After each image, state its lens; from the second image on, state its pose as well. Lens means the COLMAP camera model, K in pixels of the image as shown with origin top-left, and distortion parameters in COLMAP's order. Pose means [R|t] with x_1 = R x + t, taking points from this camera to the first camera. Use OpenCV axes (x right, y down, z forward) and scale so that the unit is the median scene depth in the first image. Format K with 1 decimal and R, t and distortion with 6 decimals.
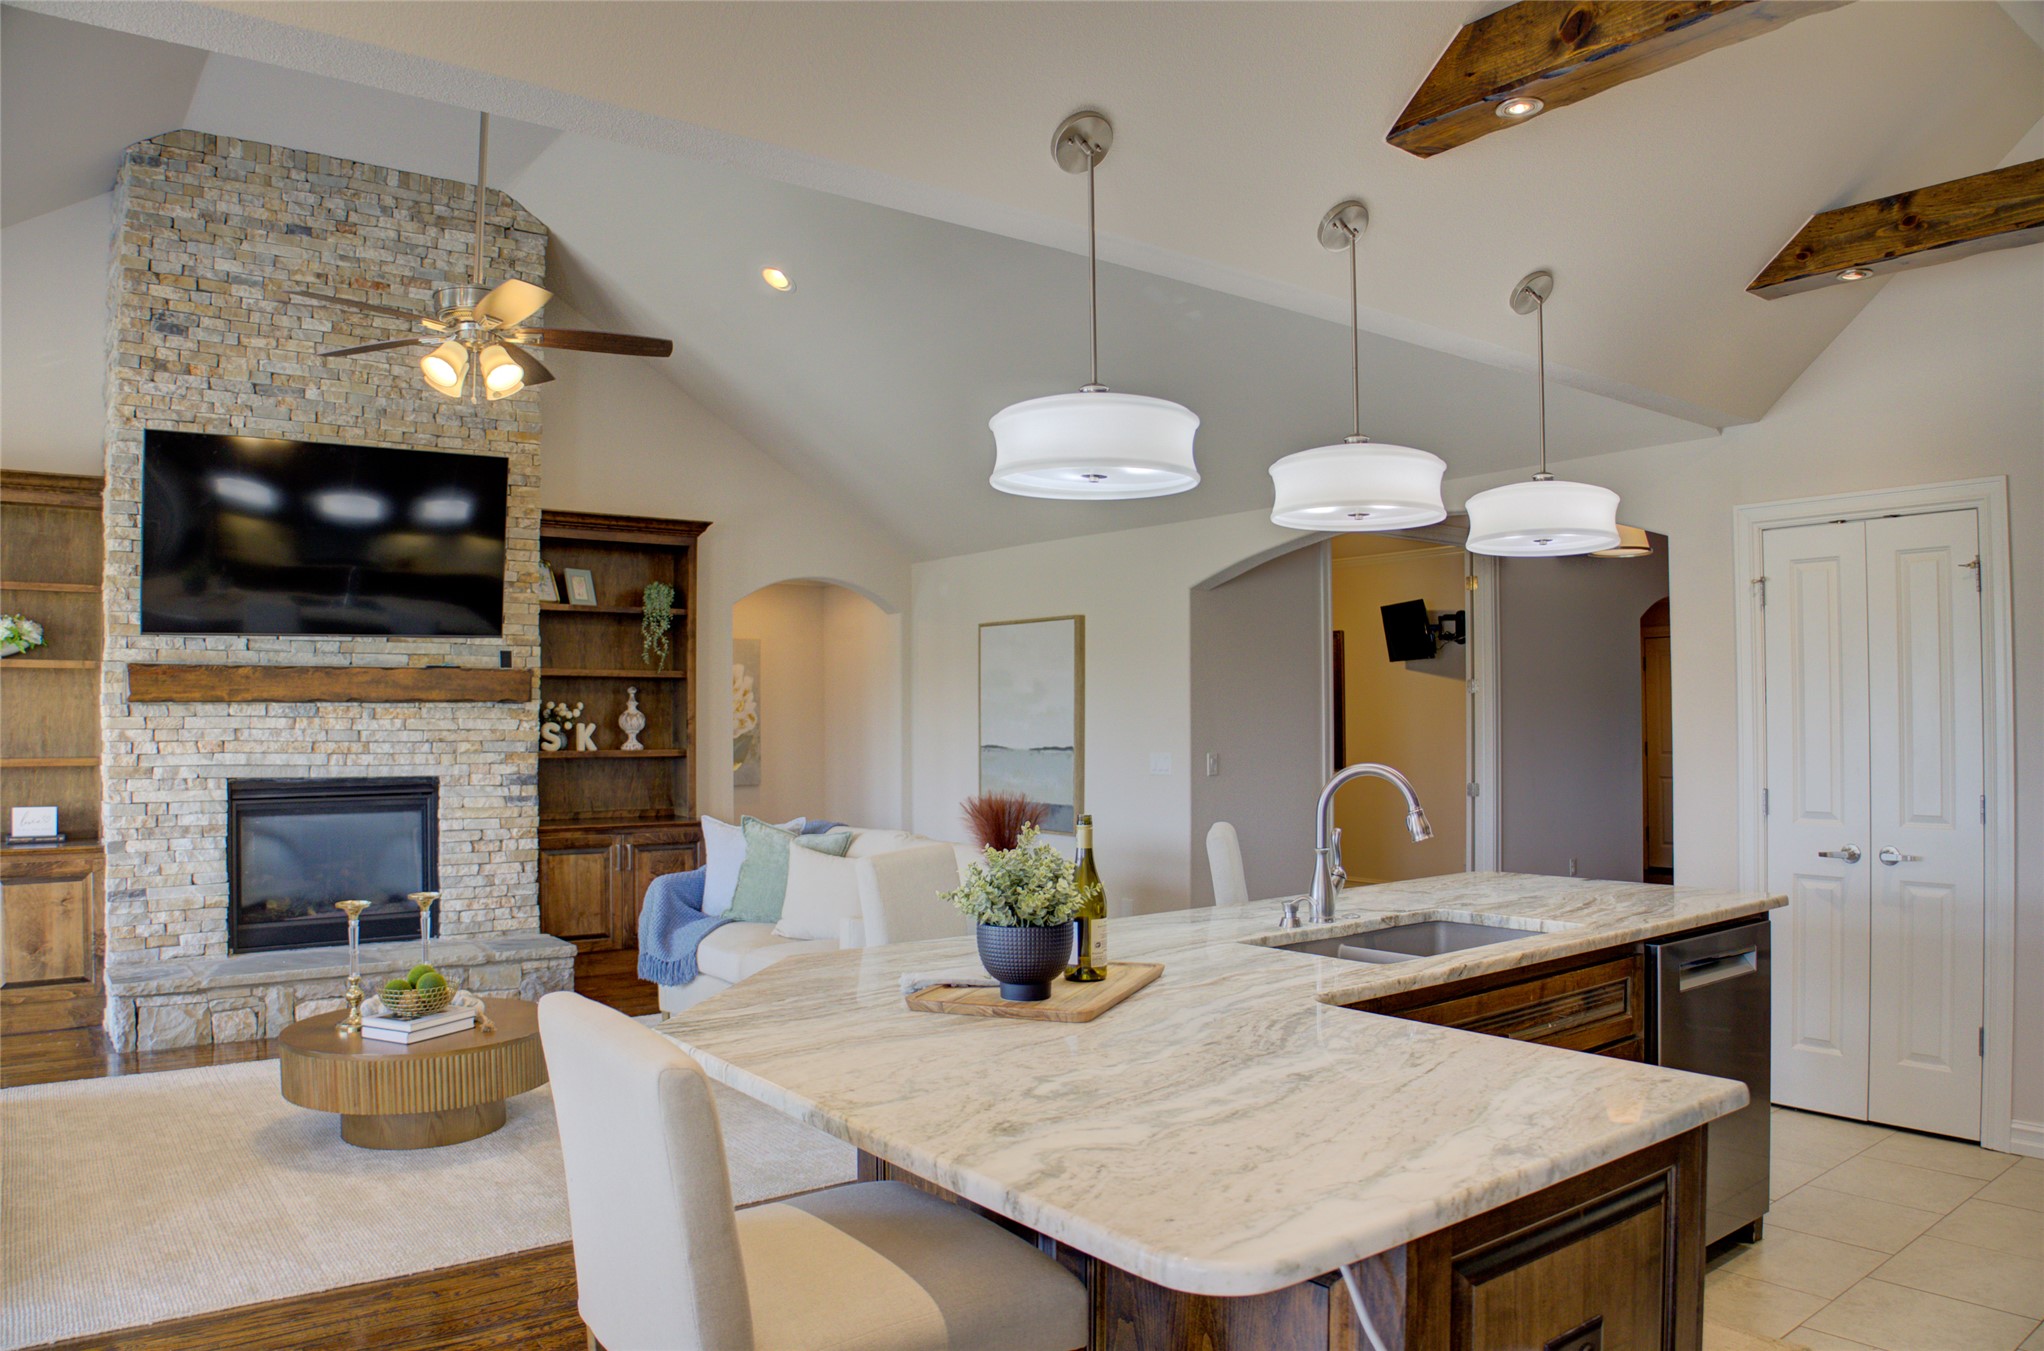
lens RADIAL K [[1441.9, 0, 1027.2], [0, 1441.9, 685.9], [0, 0, 1]] dist [-0.107732, 0.031778]
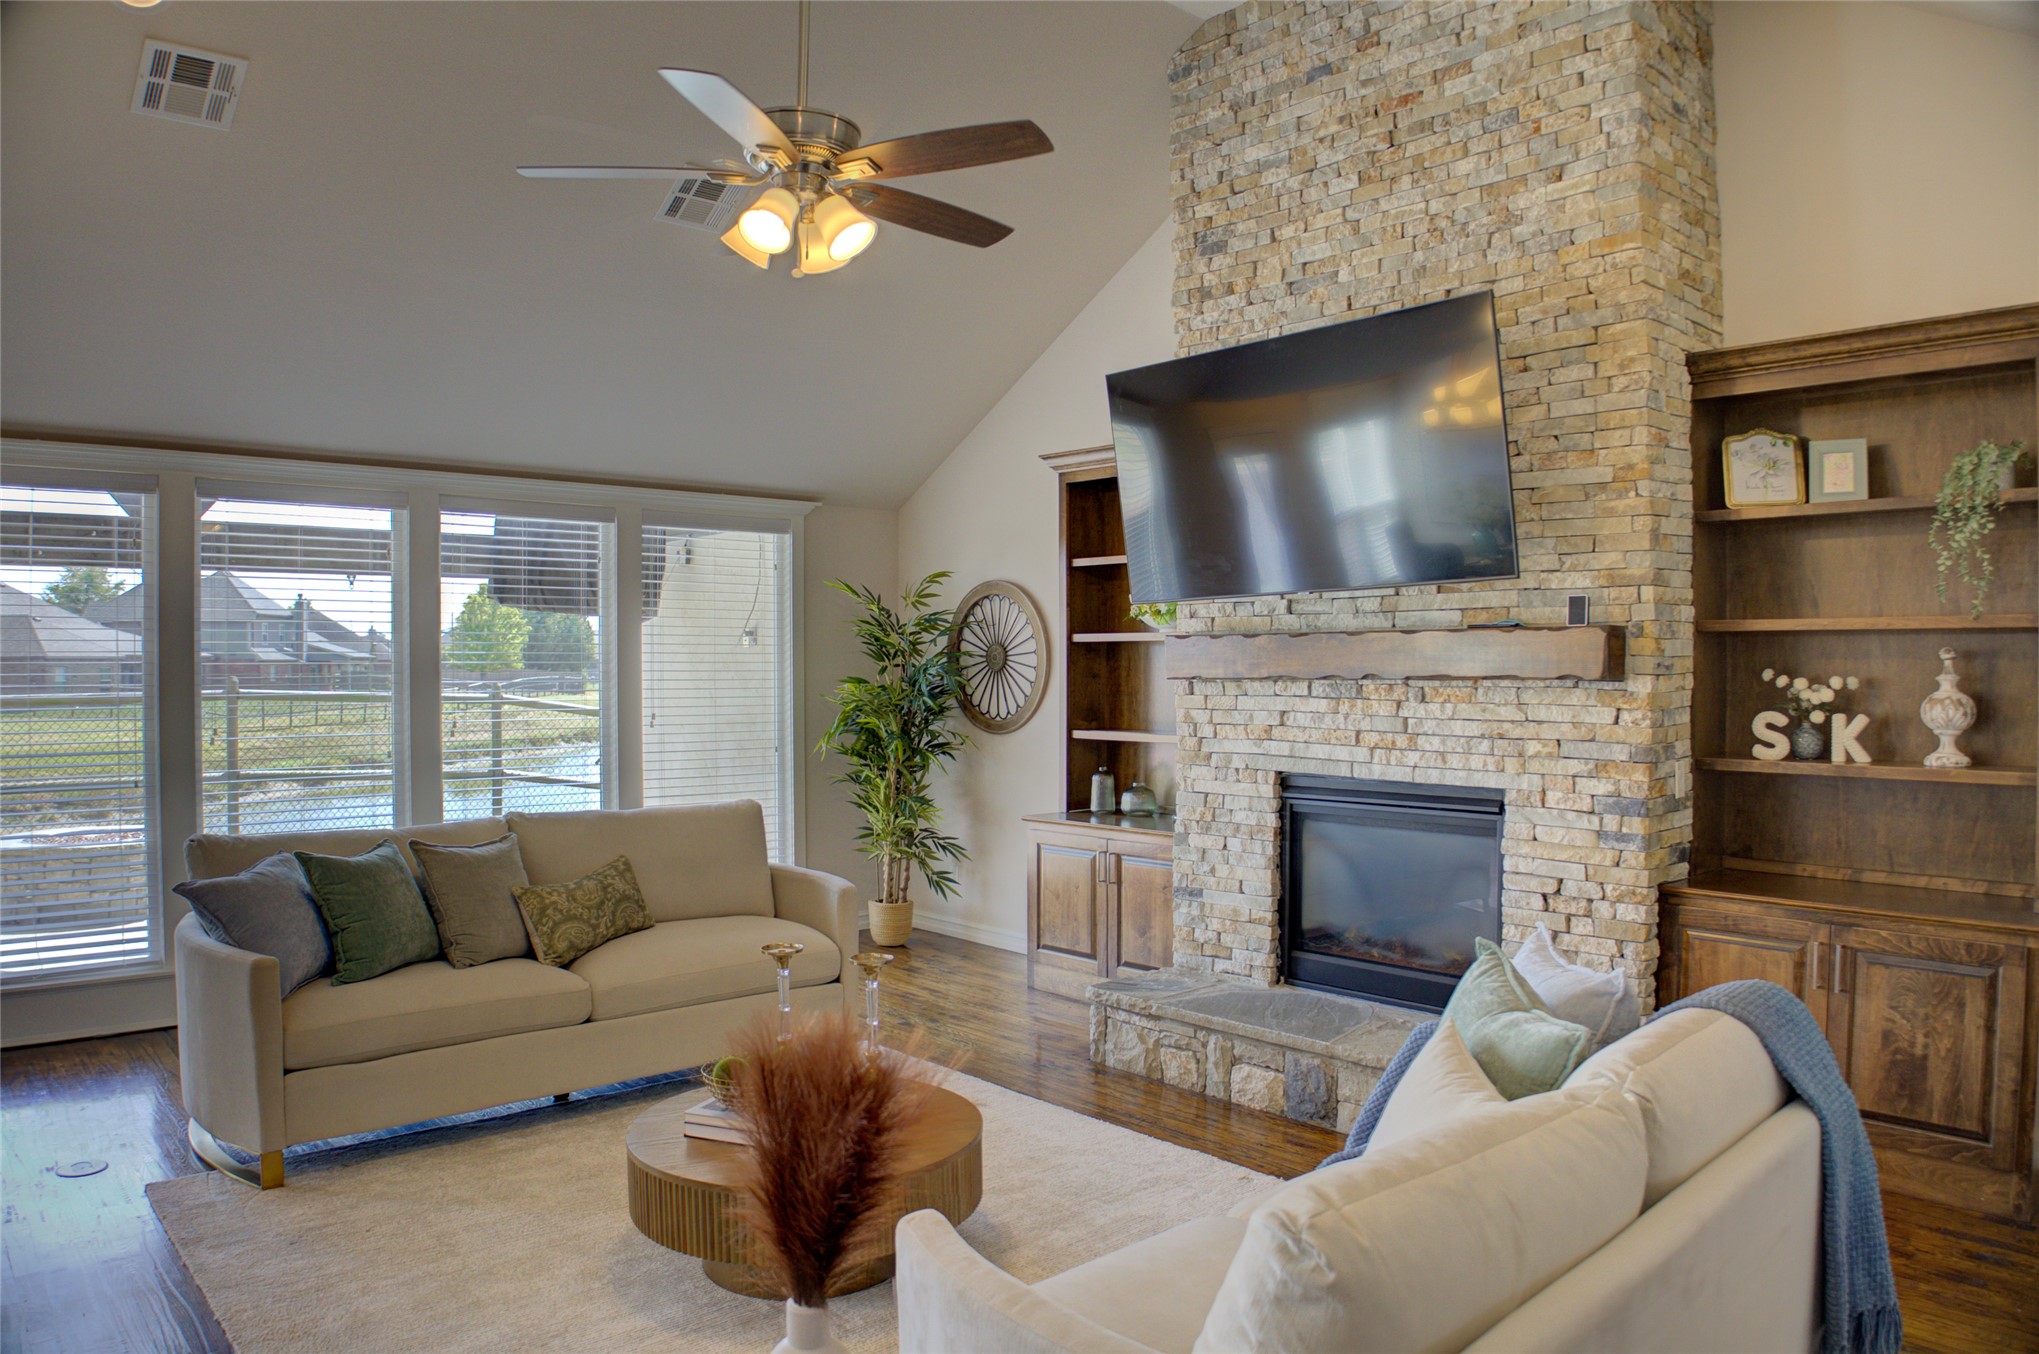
lens RADIAL K [[1390.6, 0, 991.3], [0, 1390.6, 680.0], [0, 0, 1]] dist [-0.150093, 0.091512]
pose [[0.067895, 0.014730, -0.997584, 0.222314], [0.026892, 0.999501, 0.016589, -0.005434], [0.997330, -0.027953, 0.067465, 0.763005]]
